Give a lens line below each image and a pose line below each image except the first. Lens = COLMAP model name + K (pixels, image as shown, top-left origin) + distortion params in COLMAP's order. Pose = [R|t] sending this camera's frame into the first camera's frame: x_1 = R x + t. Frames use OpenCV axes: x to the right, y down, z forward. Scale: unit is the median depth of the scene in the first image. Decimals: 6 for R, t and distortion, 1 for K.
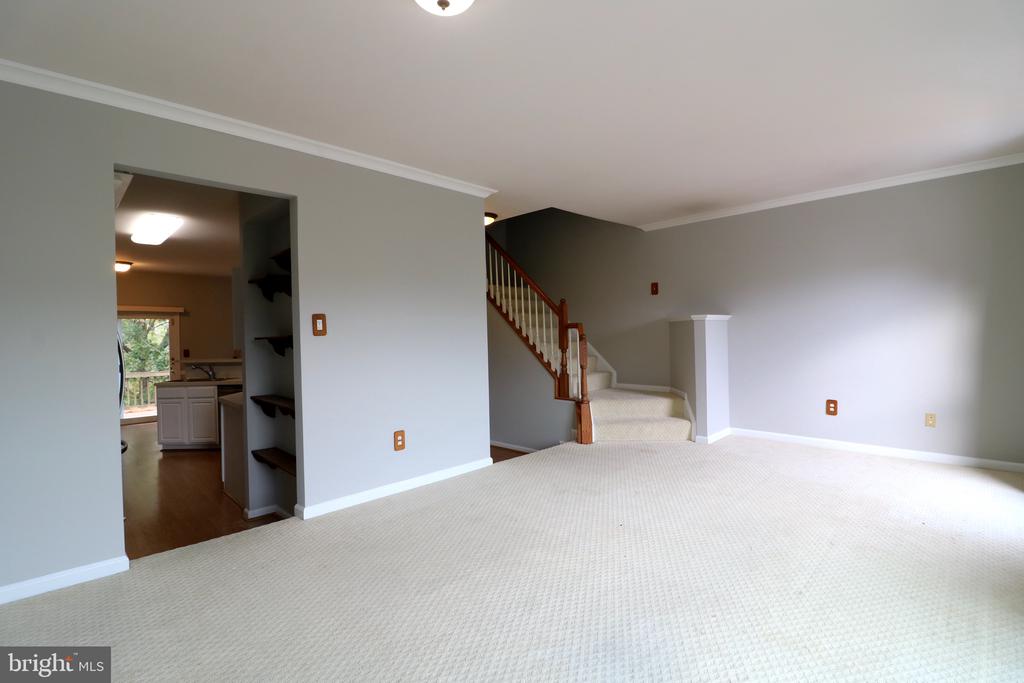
lens RADIAL K [[474.0, 0, 513.3], [0, 474.0, 338.3], [0, 0, 1]] dist [0.000896, -0.015534]
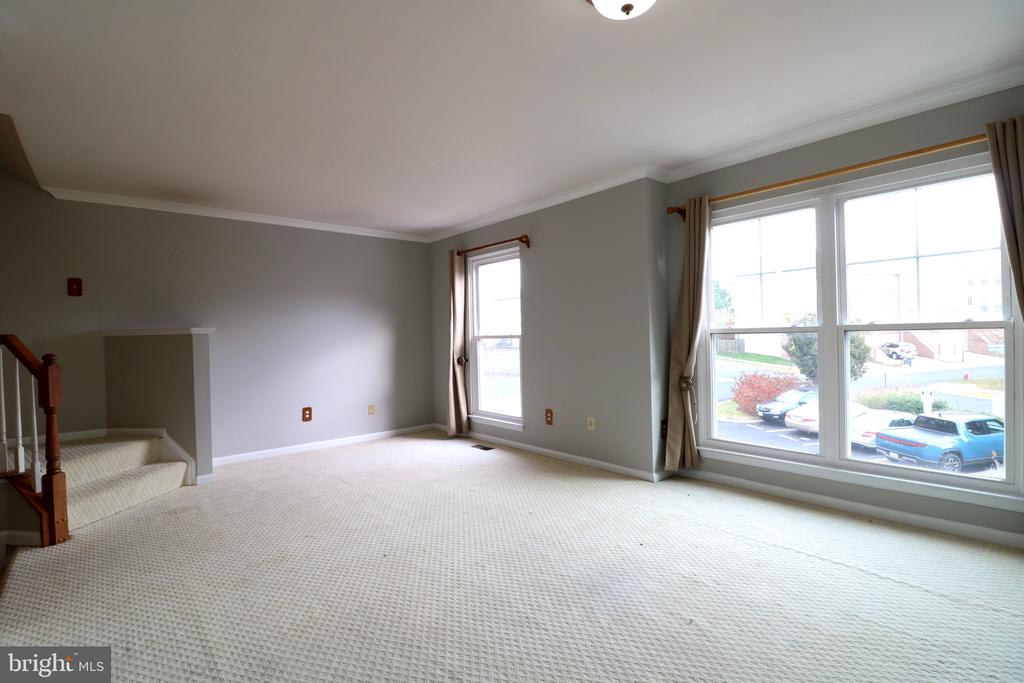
lens RADIAL K [[474.0, 0, 513.3], [0, 474.0, 338.3], [0, 0, 1]] dist [0.000896, -0.015534]
pose [[0.049403, 0.016652, 0.998640, -0.428203], [0.038281, 0.999095, -0.018553, 0.005278], [-0.998045, 0.039145, 0.048721, 0.446856]]
